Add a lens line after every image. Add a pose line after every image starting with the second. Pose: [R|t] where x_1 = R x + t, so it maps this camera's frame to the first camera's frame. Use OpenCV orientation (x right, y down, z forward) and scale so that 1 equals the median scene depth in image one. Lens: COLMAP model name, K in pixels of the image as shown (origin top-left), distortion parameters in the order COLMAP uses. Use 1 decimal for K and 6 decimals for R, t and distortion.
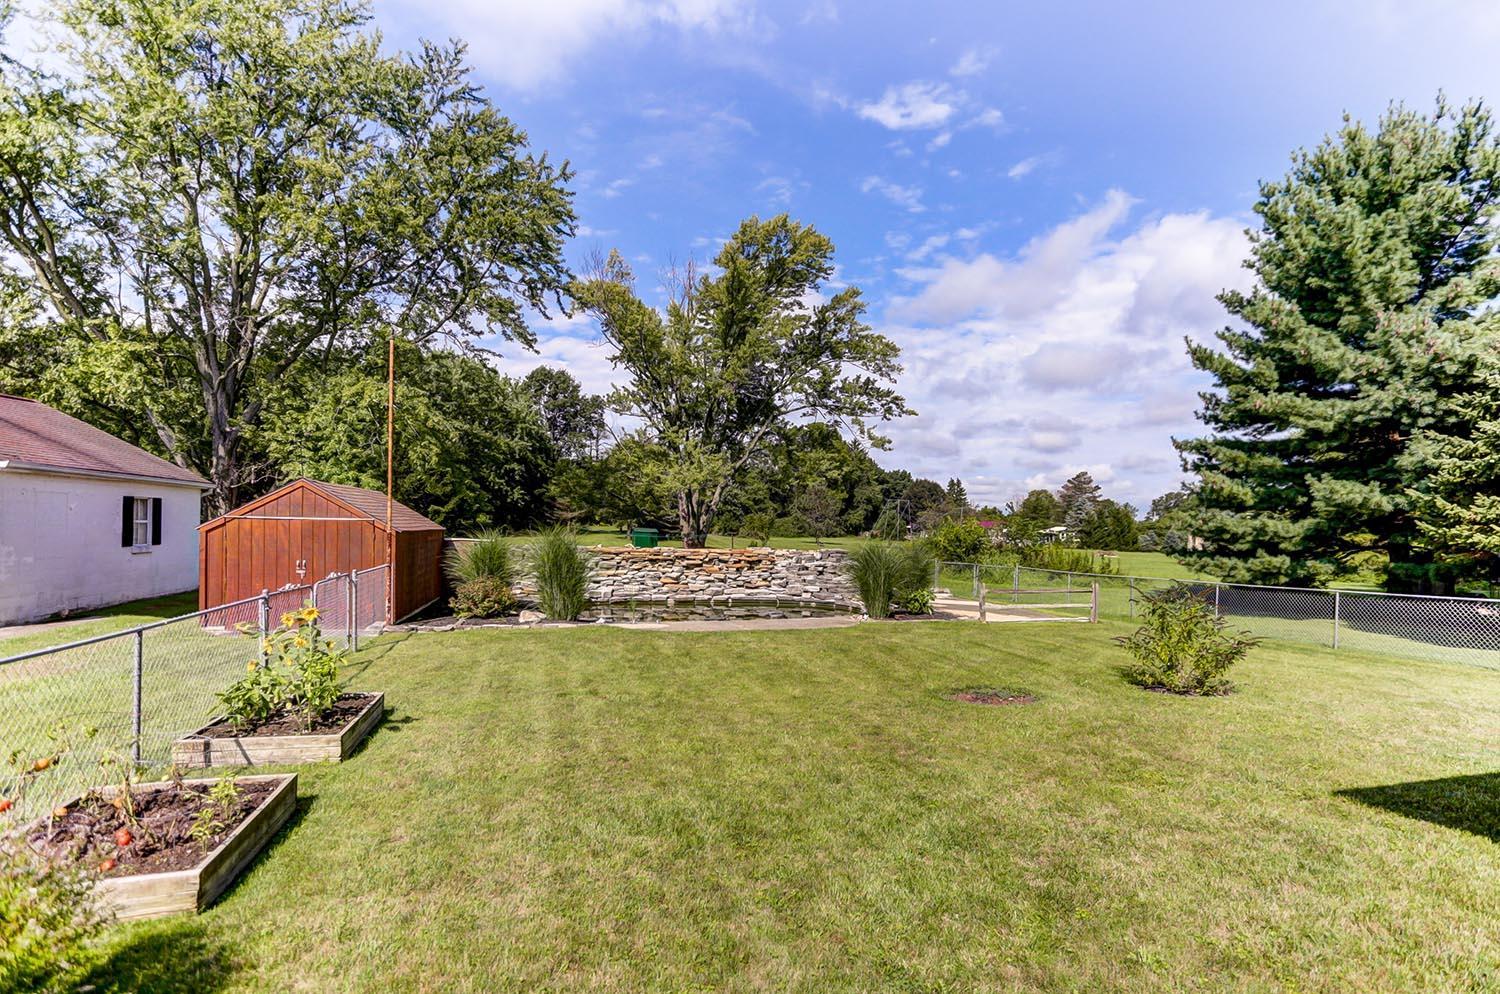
lens RADIAL K [[759.3, 0, 752.8], [0, 759.3, 536.2], [0, 0, 1]] dist [-0.010868, 0.000252]
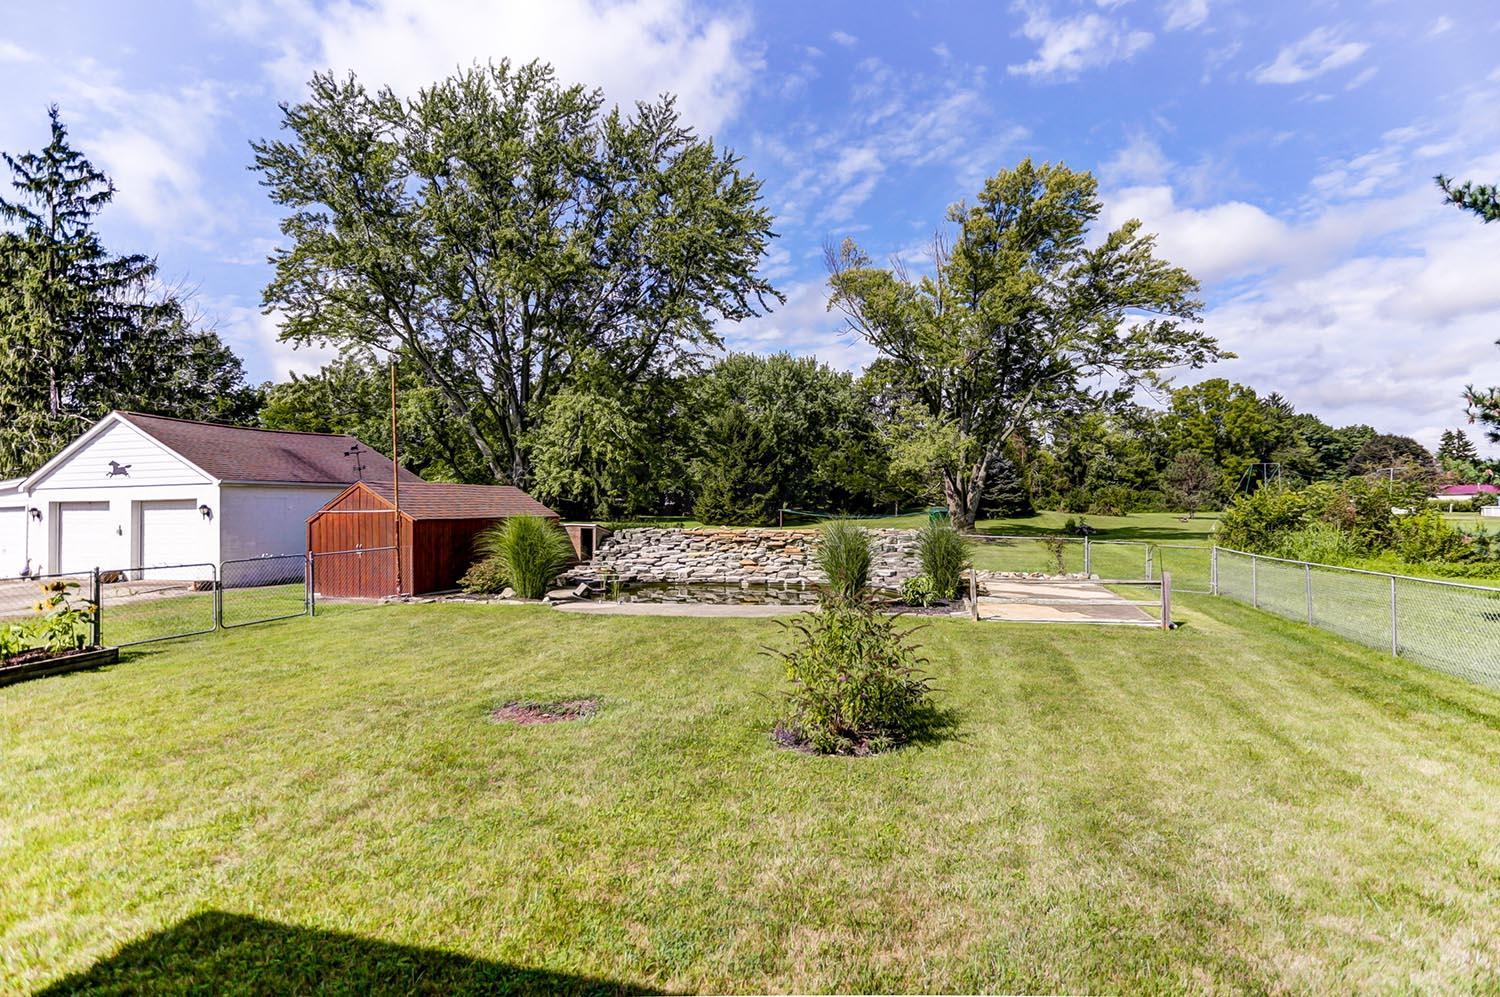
lens RADIAL K [[732.4, 0, 760.0], [0, 732.4, 483.5], [0, 0, 1]] dist [-0.007142, 0.000441]
pose [[0.856880, -0.047291, -0.513343, 0.185599], [0.023224, 0.998314, -0.053202, 0.003322], [0.514993, 0.033666, 0.856533, 0.085887]]
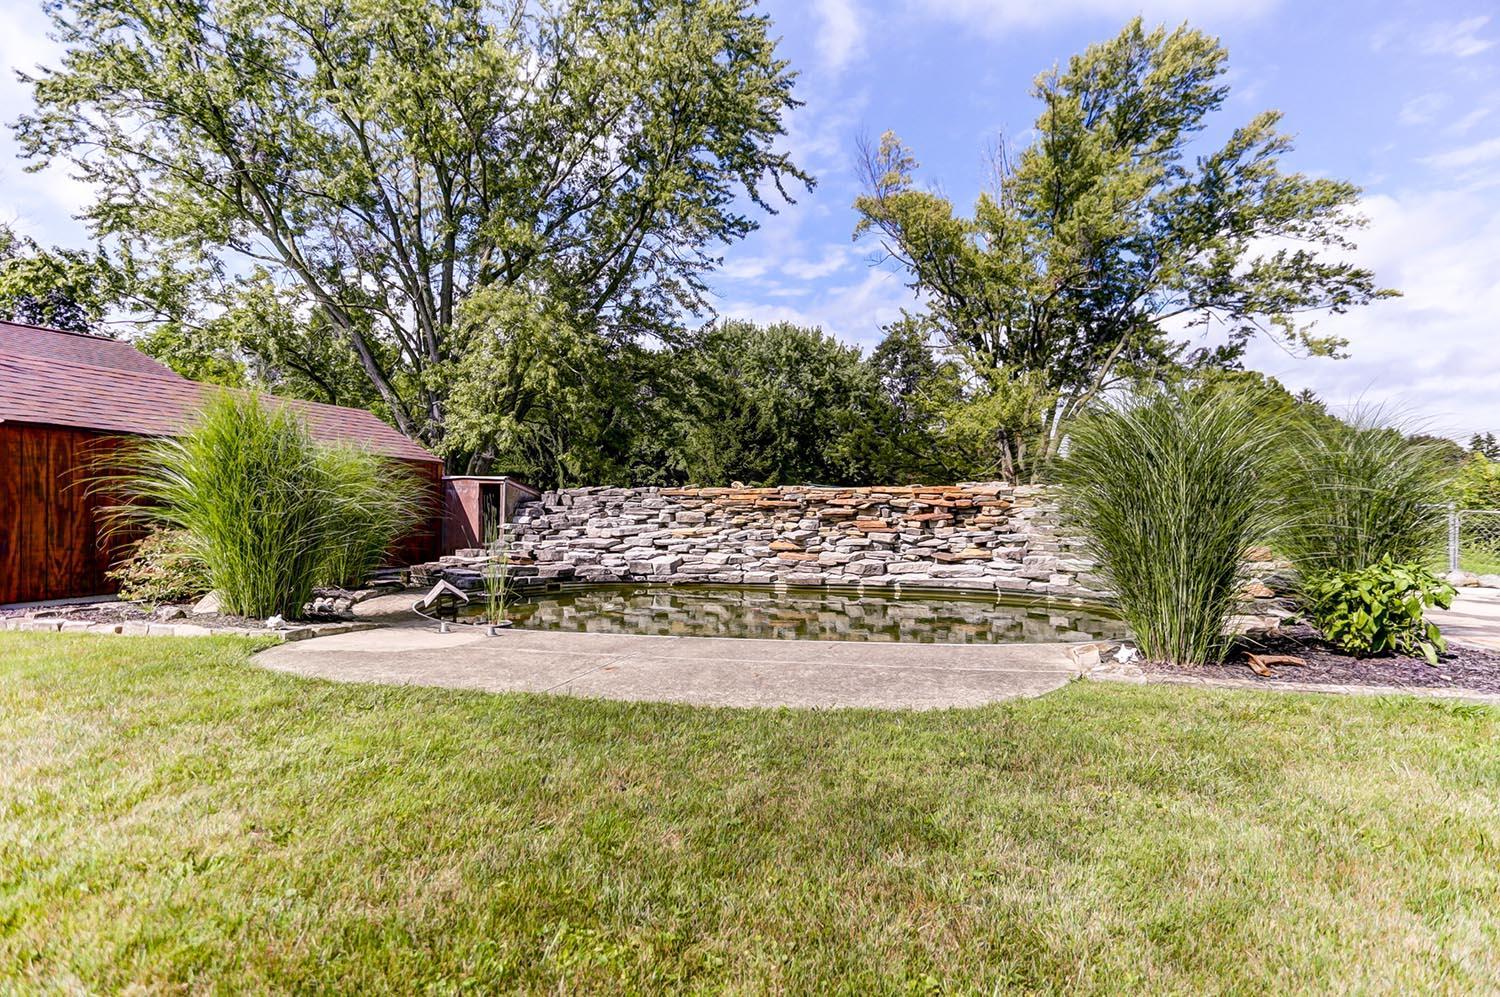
lens RADIAL K [[743.2, 0, 769.4], [0, 743.2, 505.0], [0, 0, 1]] dist [-0.026168, 0.023870]
pose [[0.874063, -0.023341, -0.485252, 0.060628], [0.010788, 0.999531, -0.028647, 0.020947], [0.485693, 0.019804, 0.873905, 0.252699]]
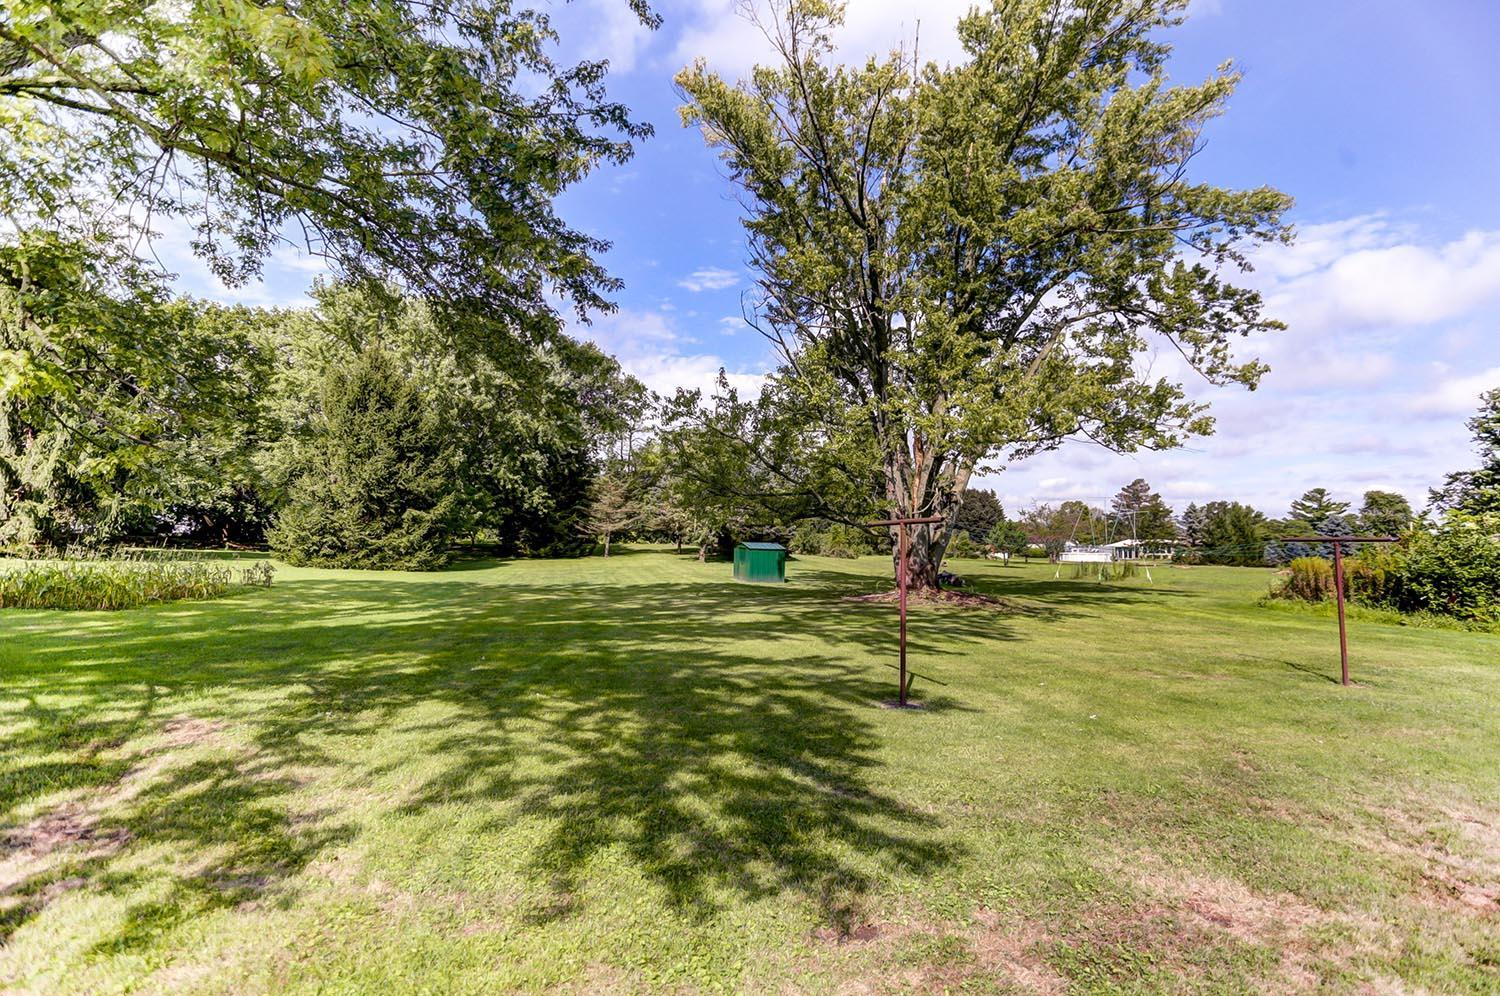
lens RADIAL K [[732.4, 0, 760.0], [0, 732.4, 483.0], [0, 0, 1]] dist [-0.007142, 0.000441]
pose [[0.999392, -0.012277, 0.032635, -0.204486], [0.015462, 0.994948, -0.099198, 0.001714], [-0.031252, 0.099642, 0.994532, 0.516038]]
